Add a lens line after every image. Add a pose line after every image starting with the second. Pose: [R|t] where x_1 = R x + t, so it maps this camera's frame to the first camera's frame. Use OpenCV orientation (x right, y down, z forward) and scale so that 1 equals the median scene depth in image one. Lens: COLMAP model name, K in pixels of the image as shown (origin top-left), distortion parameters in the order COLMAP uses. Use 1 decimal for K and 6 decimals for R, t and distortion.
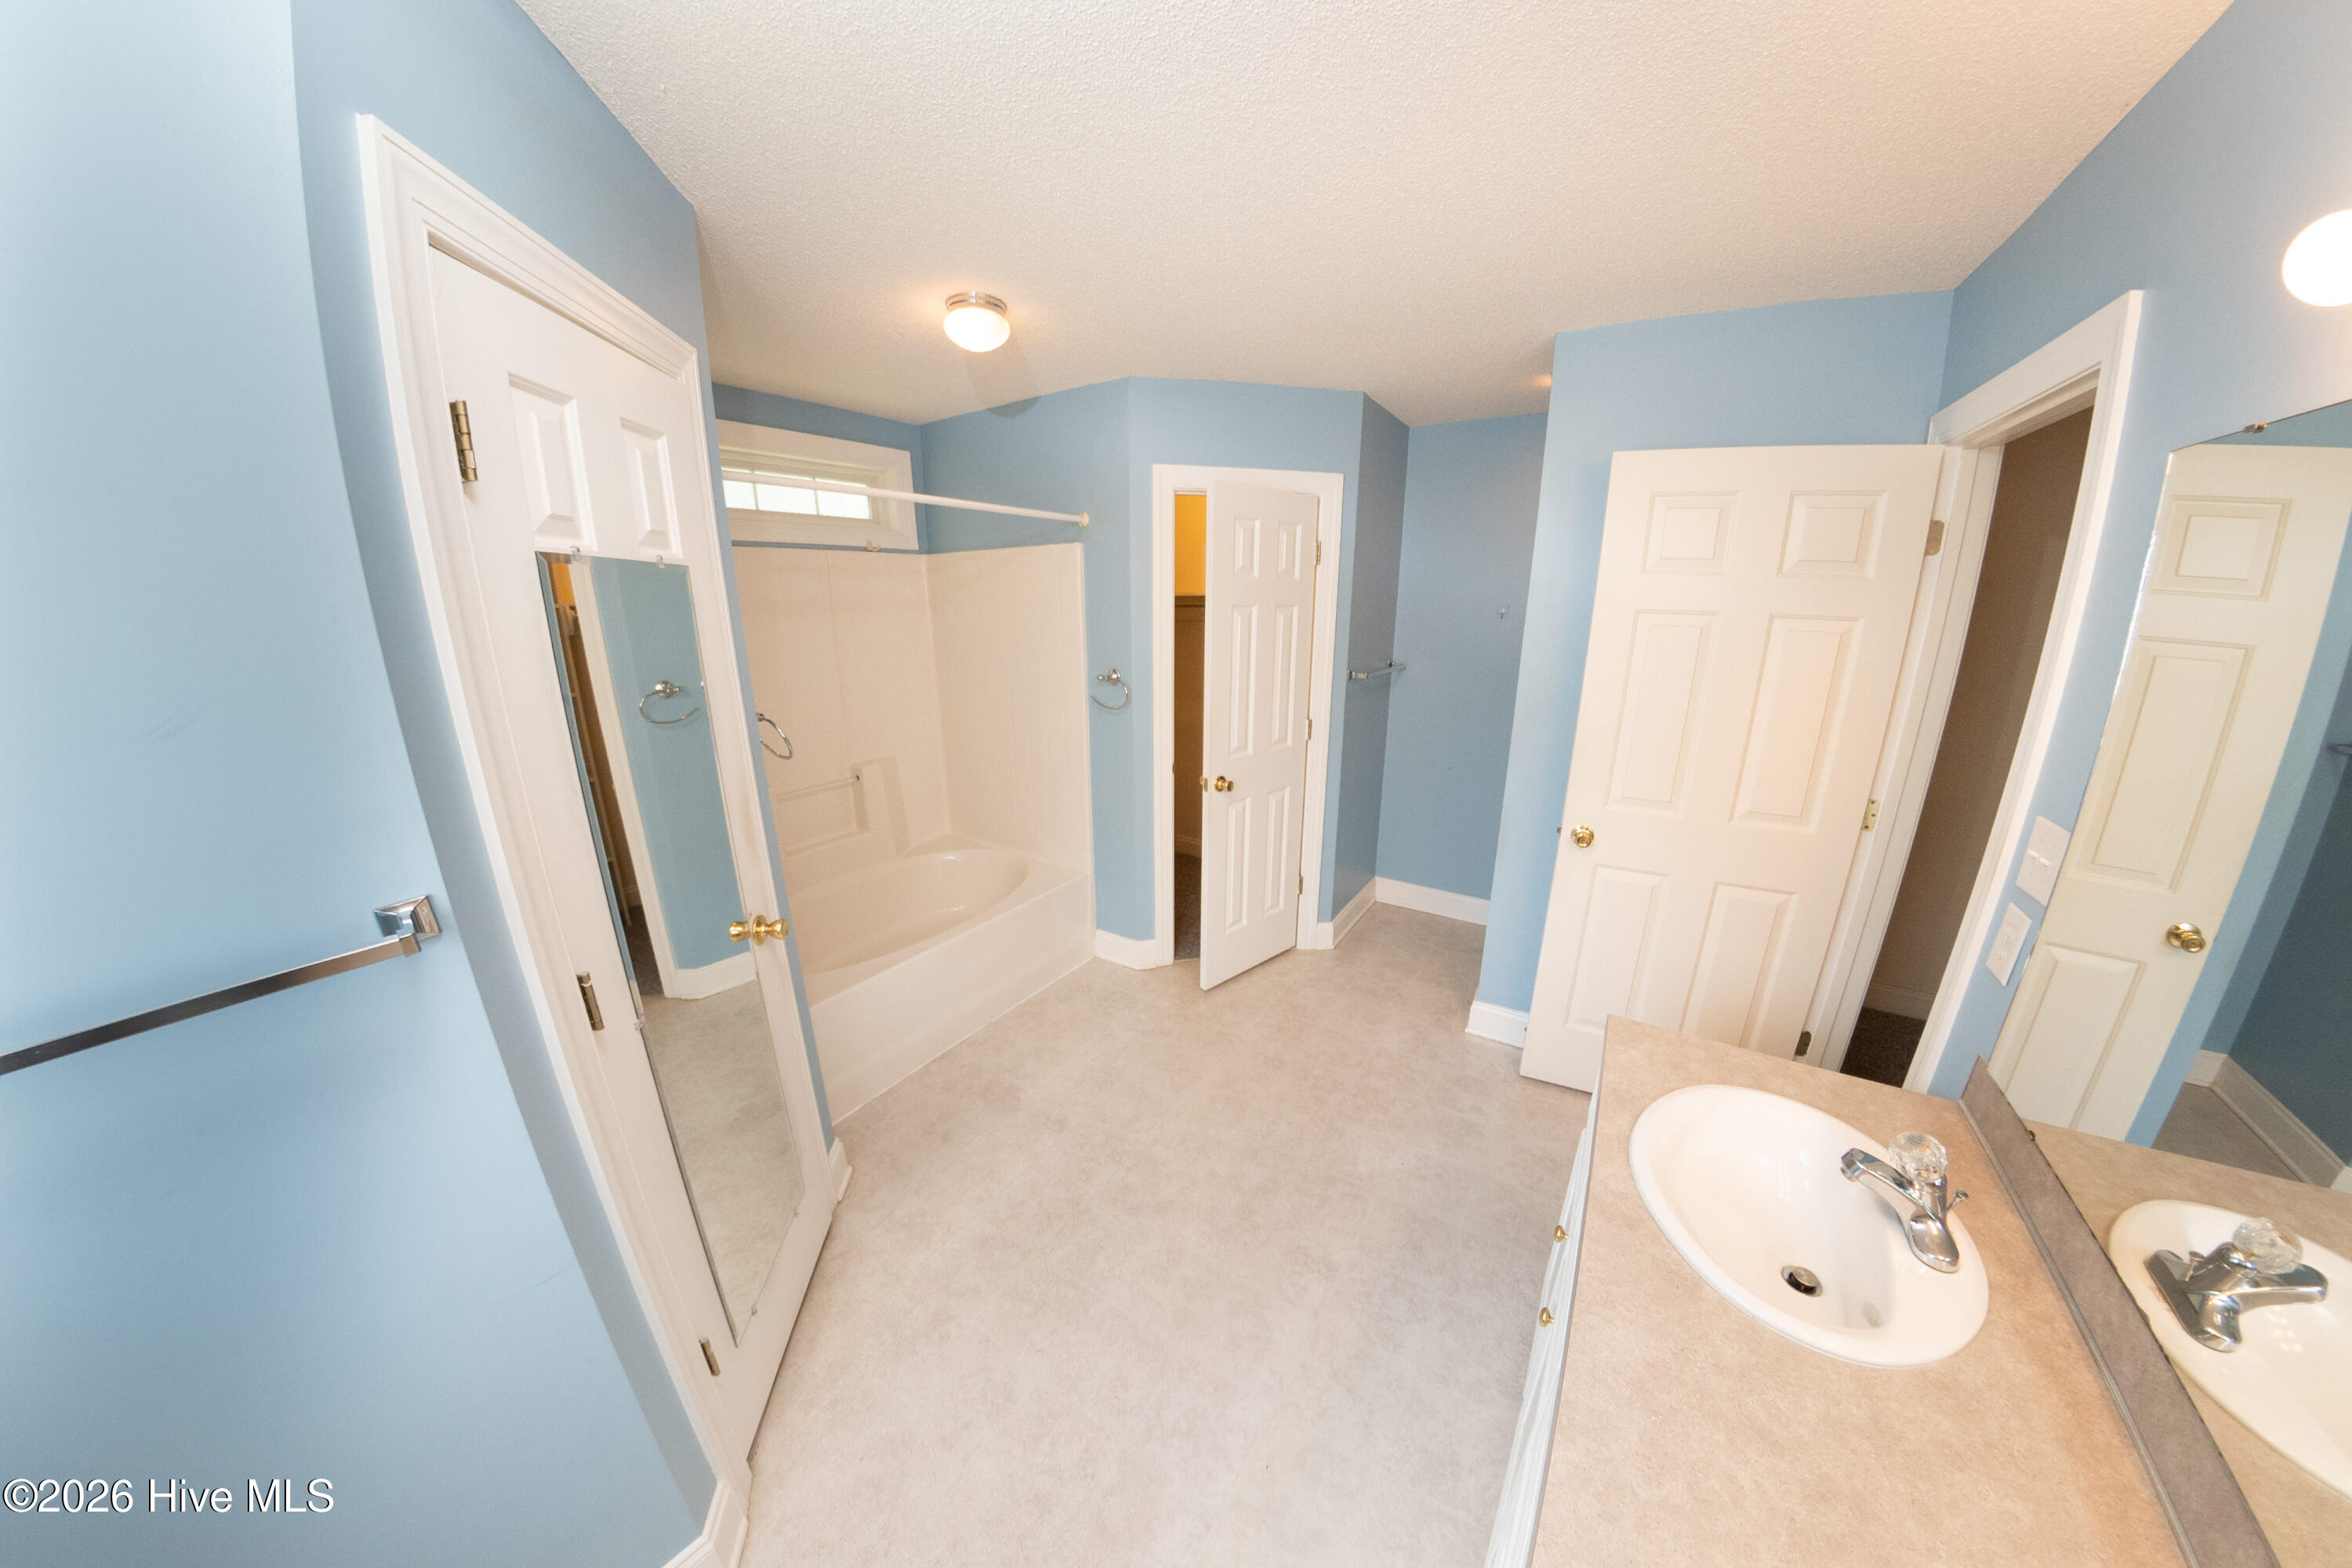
lens RADIAL K [[694.8, 0, 1177.4], [0, 694.8, 793.2], [0, 0, 1]] dist [-0.034322, 0.000013]
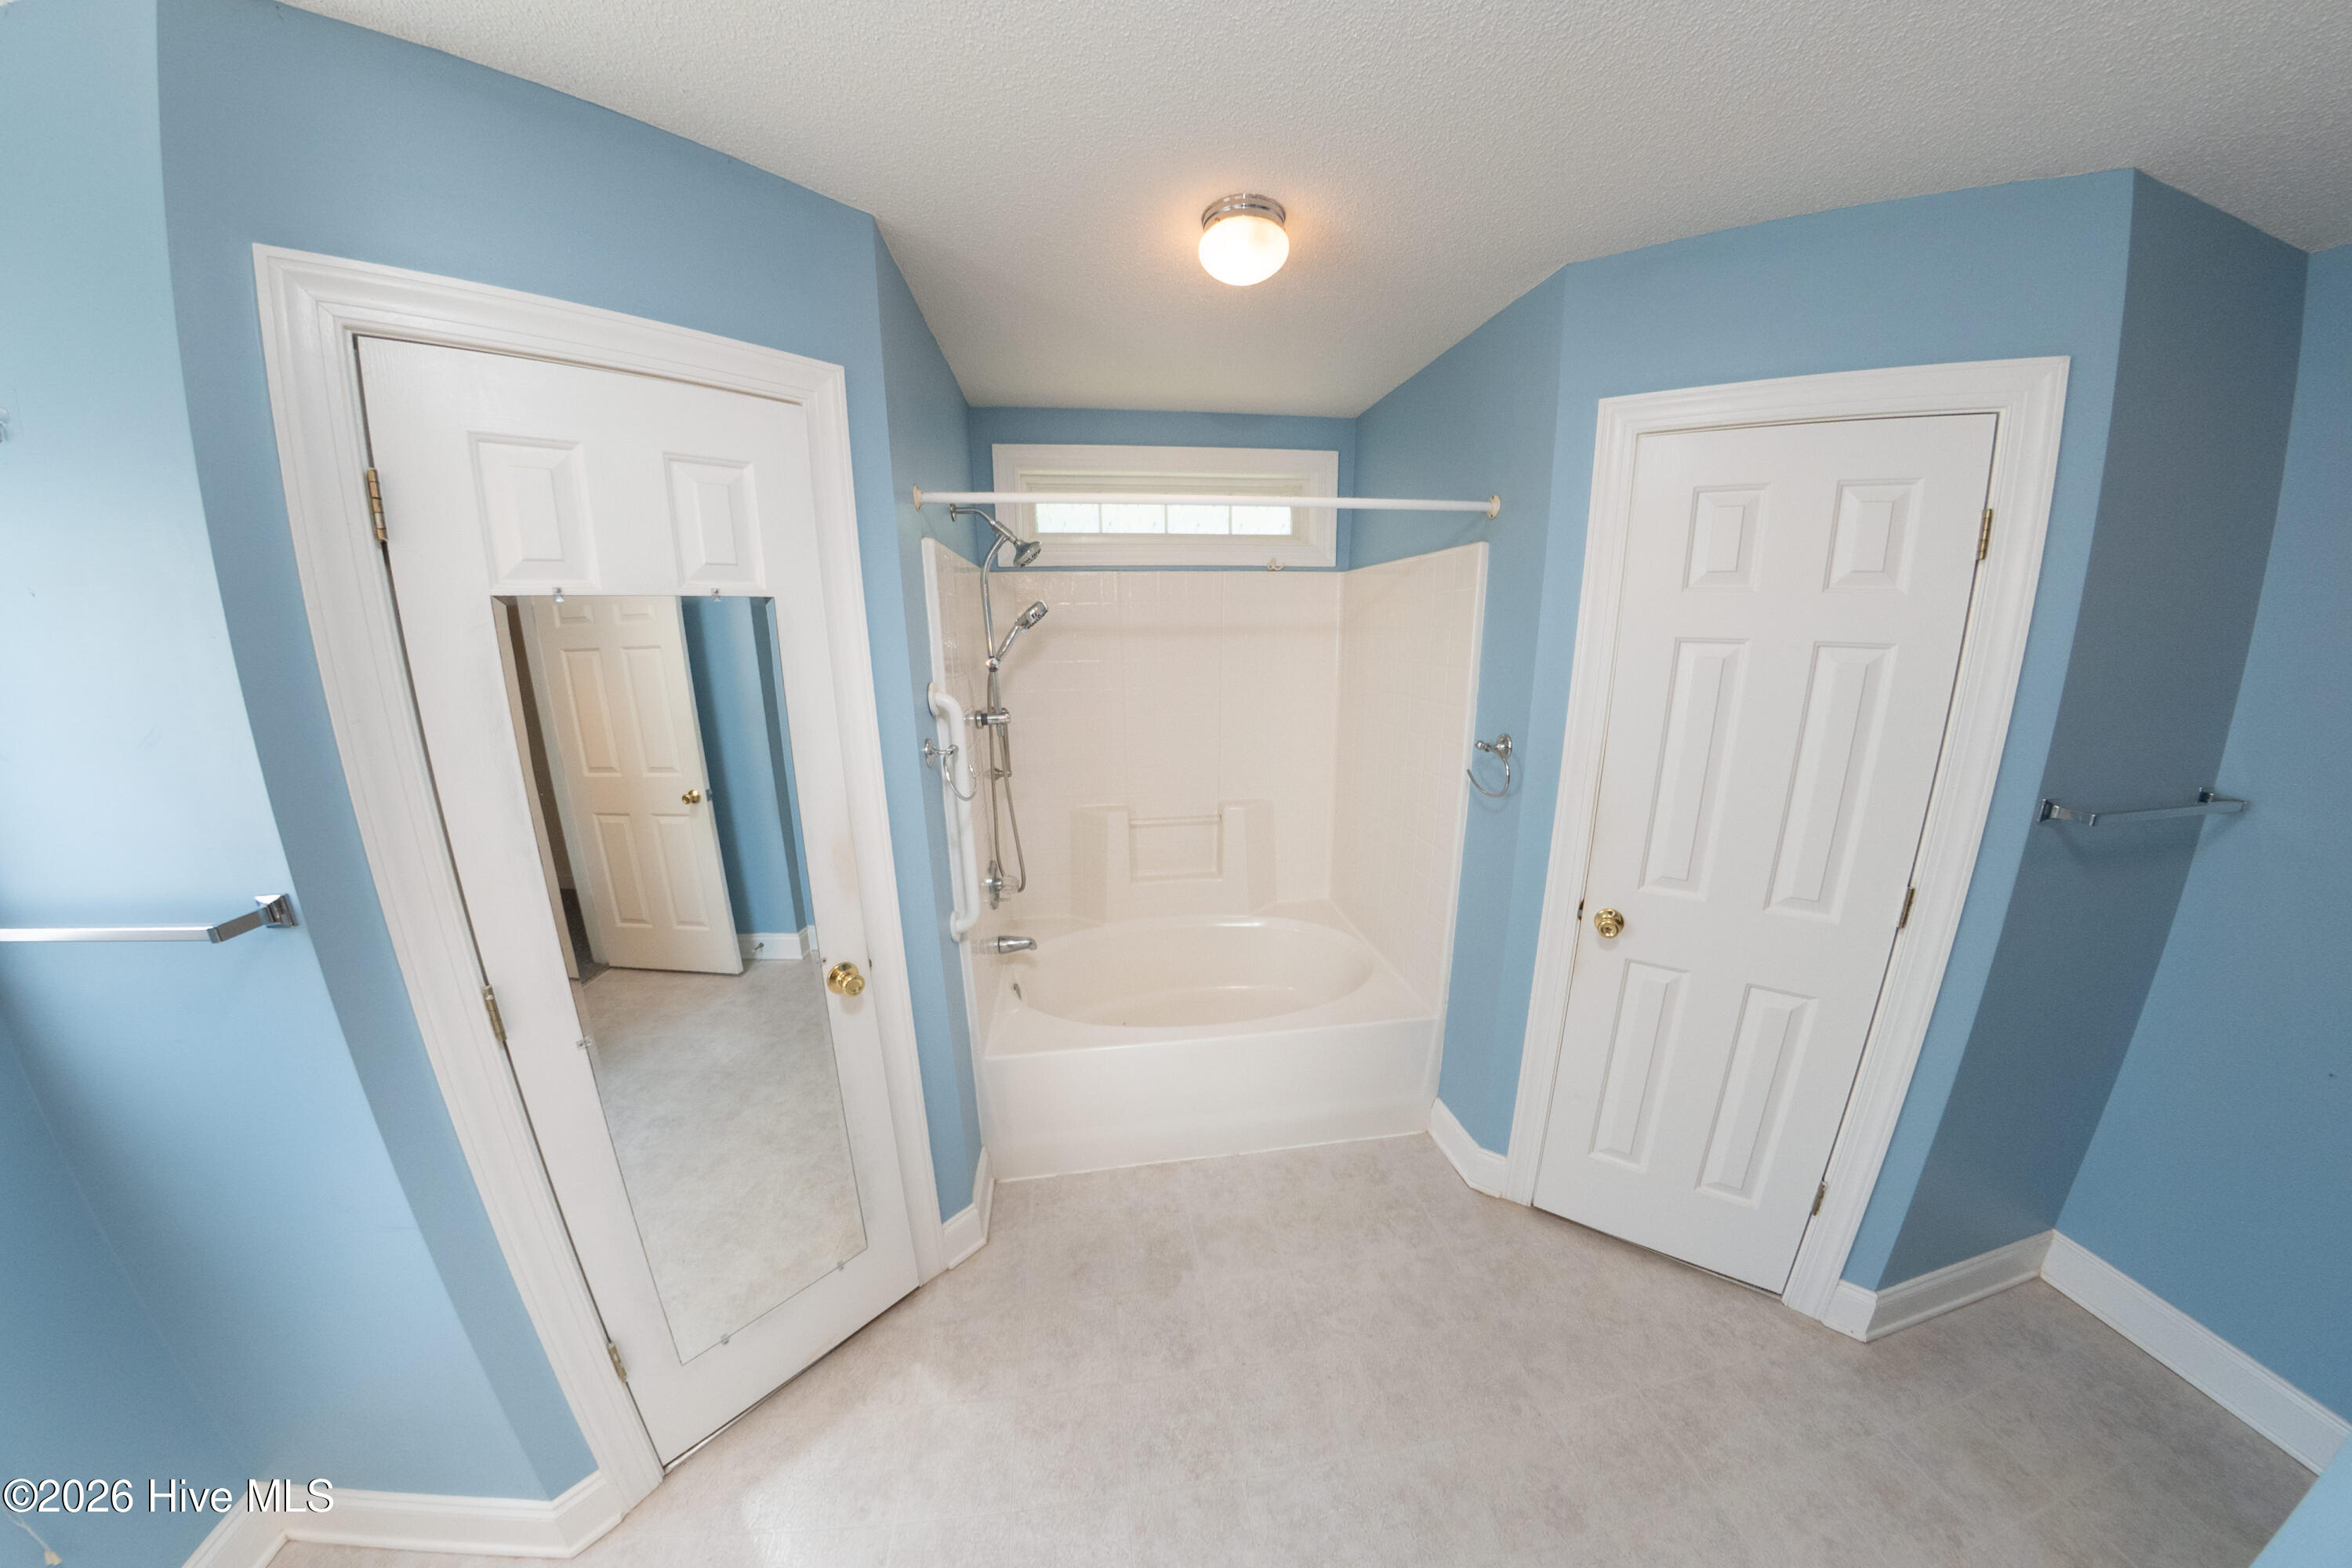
lens RADIAL K [[694.9, 0, 1181.9], [0, 694.9, 794.7], [0, 0, 1]] dist [-0.054251, 0.000140]
pose [[0.660322, 0.176421, -0.729966, 0.185481], [-0.194505, 0.979024, 0.060665, -0.106955], [0.725356, 0.101924, 0.680786, 0.363281]]
